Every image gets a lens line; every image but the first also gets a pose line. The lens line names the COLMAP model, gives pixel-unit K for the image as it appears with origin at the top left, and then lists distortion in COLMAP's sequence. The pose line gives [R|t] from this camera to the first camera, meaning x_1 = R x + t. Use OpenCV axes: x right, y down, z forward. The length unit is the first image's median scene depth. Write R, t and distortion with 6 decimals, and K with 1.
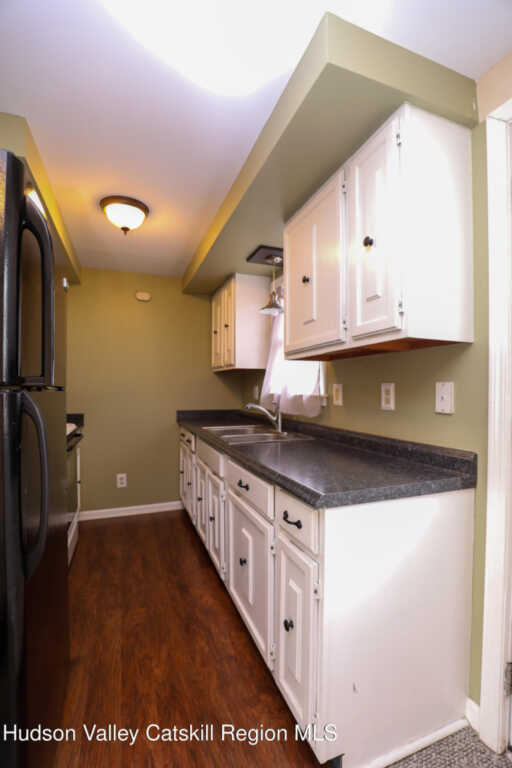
lens RADIAL K [[352.8, 0, 254.4], [0, 352.8, 385.6], [0, 0, 1]] dist [-0.018602, 0.005493]
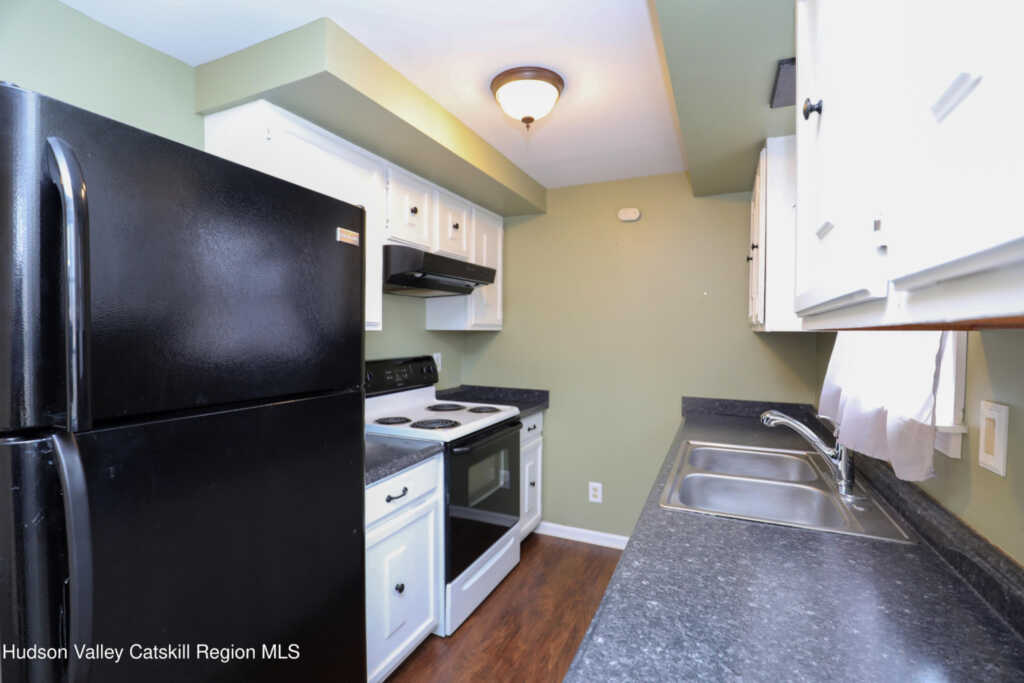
lens RADIAL K [[470.4, 0, 513.1], [0, 470.4, 343.1], [0, 0, 1]] dist [-0.018602, 0.005493]
pose [[0.707735, 0.026059, -0.705997, 0.196930], [-0.005883, 0.999502, 0.030994, -0.062809], [0.706454, -0.017783, 0.707536, 0.338856]]
